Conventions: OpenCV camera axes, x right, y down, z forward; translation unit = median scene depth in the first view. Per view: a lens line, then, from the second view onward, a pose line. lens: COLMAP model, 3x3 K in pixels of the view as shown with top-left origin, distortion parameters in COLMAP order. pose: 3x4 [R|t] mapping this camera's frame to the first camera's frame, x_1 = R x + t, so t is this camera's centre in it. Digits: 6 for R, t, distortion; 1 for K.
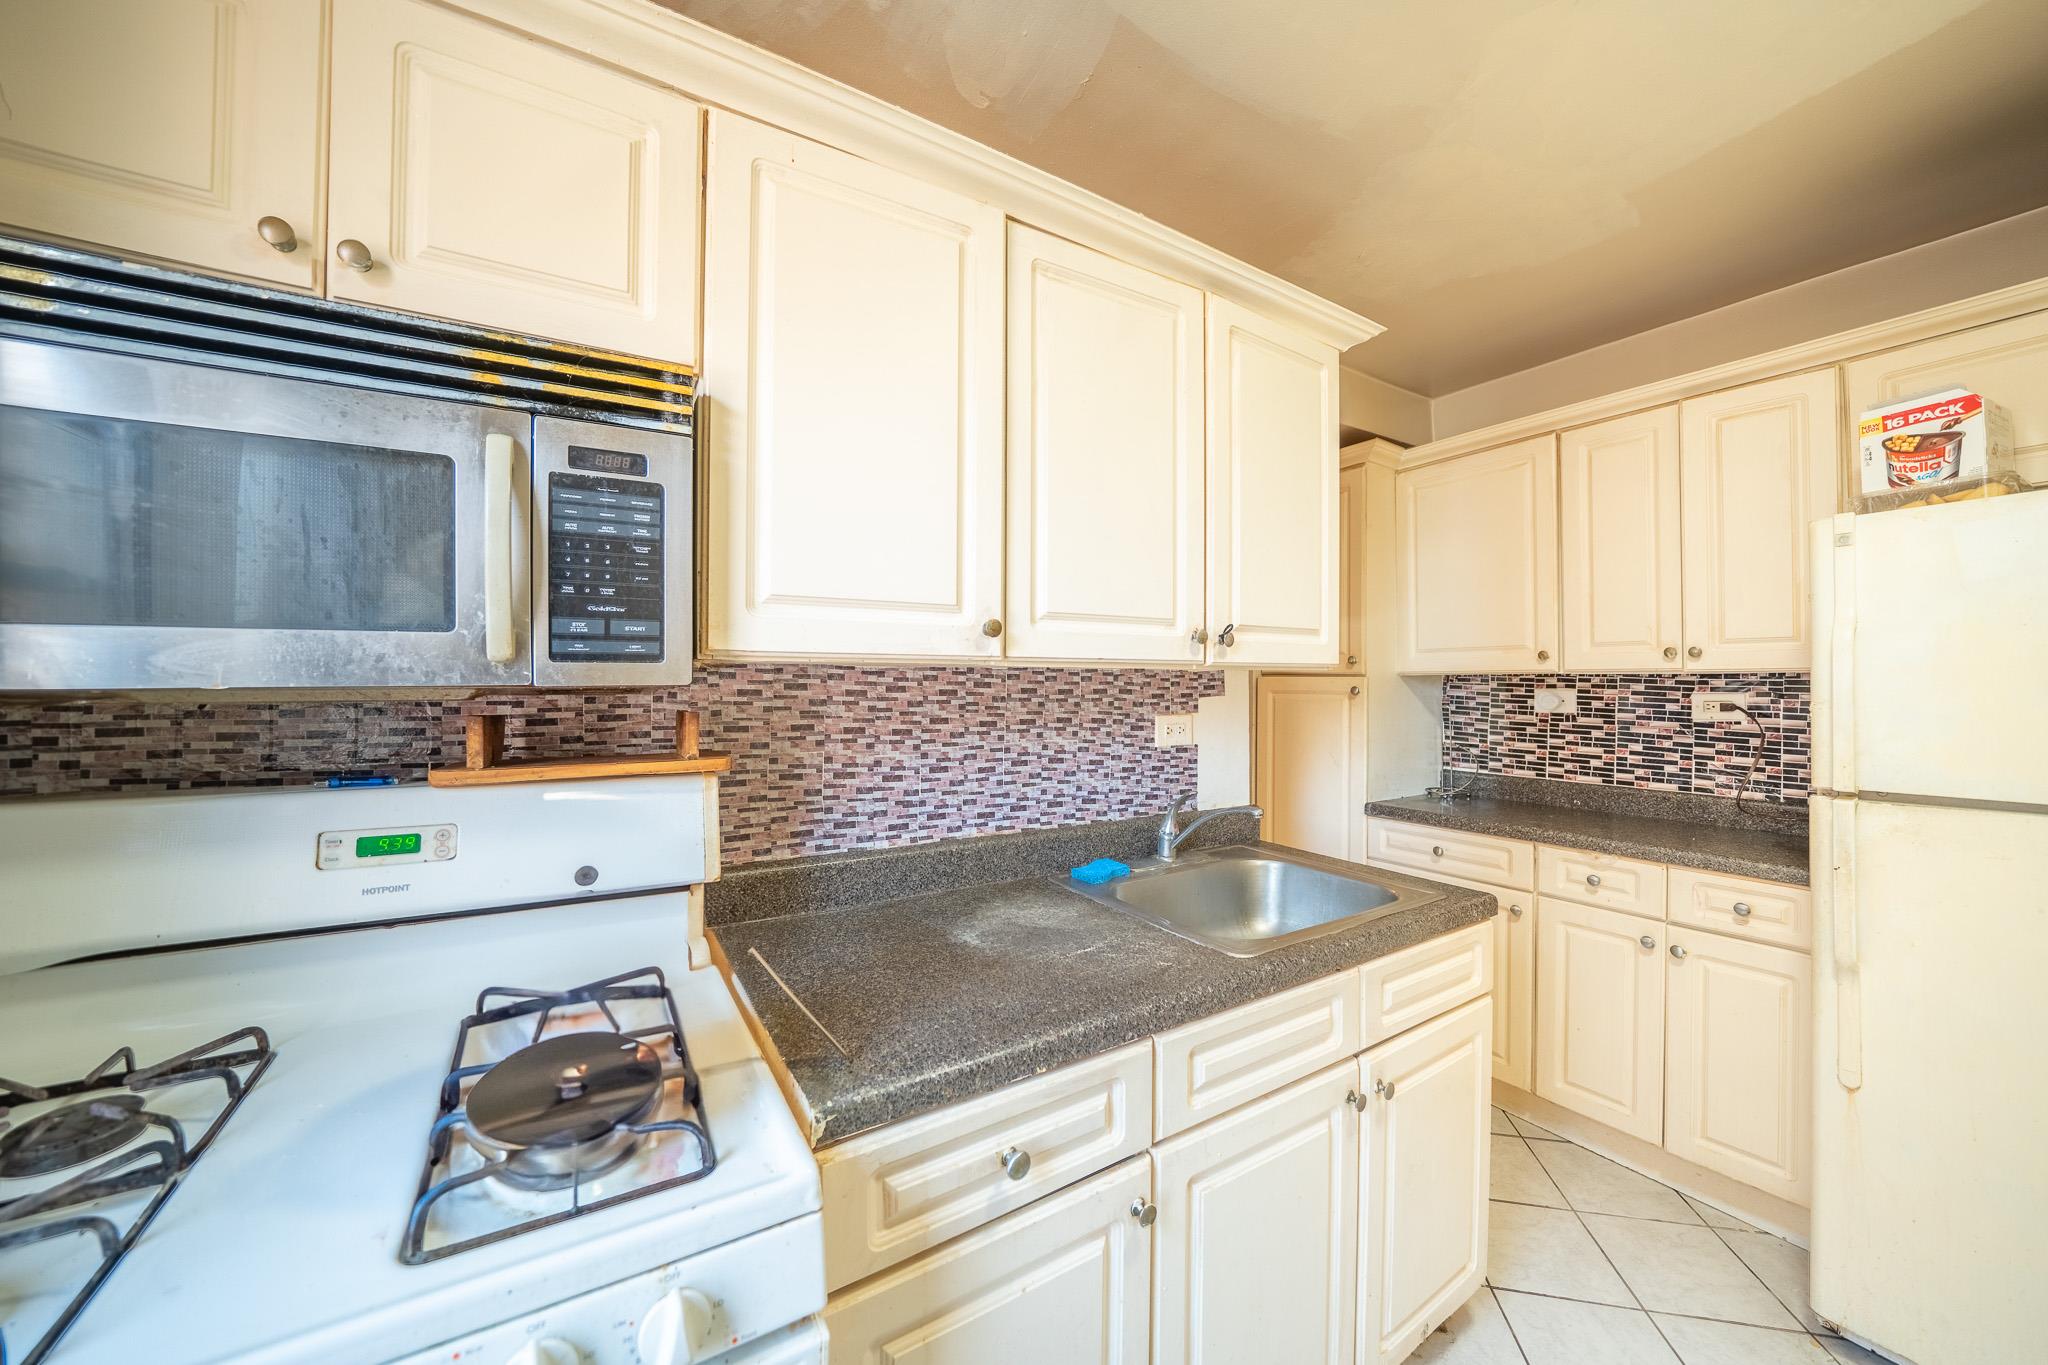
lens RADIAL K [[724.4, 0, 1024.7], [0, 724.4, 675.1], [0, 0, 1]] dist [-0.010077, -0.000028]
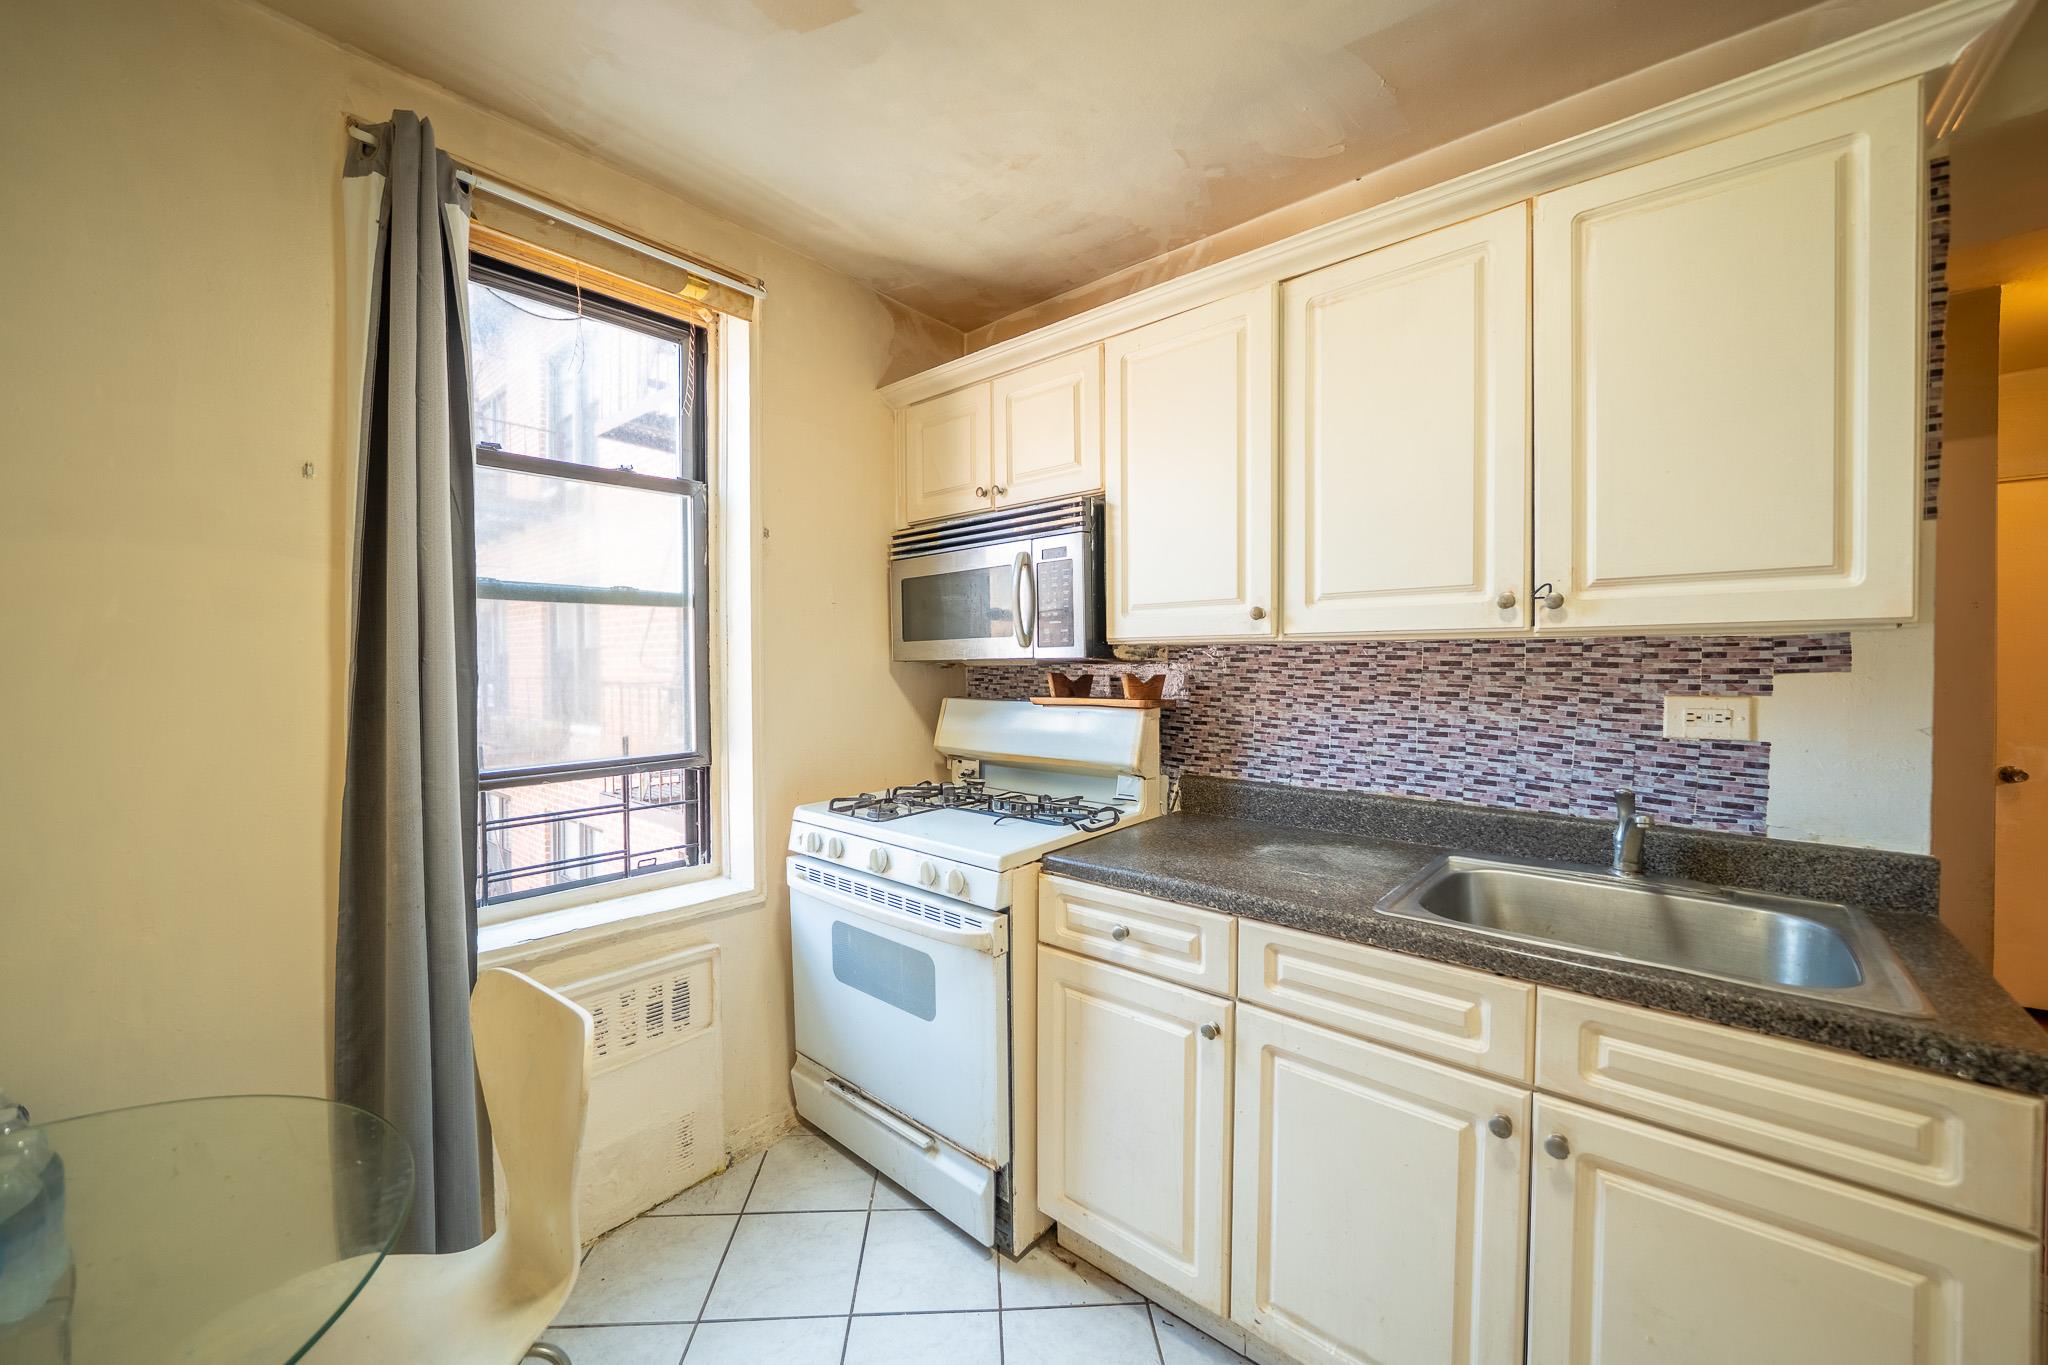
lens RADIAL K [[756.8, 0, 1024.7], [0, 756.8, 677.3], [0, 0, 1]] dist [-0.002430, -0.000045]
pose [[0.305181, 0.015726, -0.952165, 0.865991], [0.010522, 0.999747, 0.019885, 0.014967], [0.952236, -0.016087, 0.304938, 0.129736]]
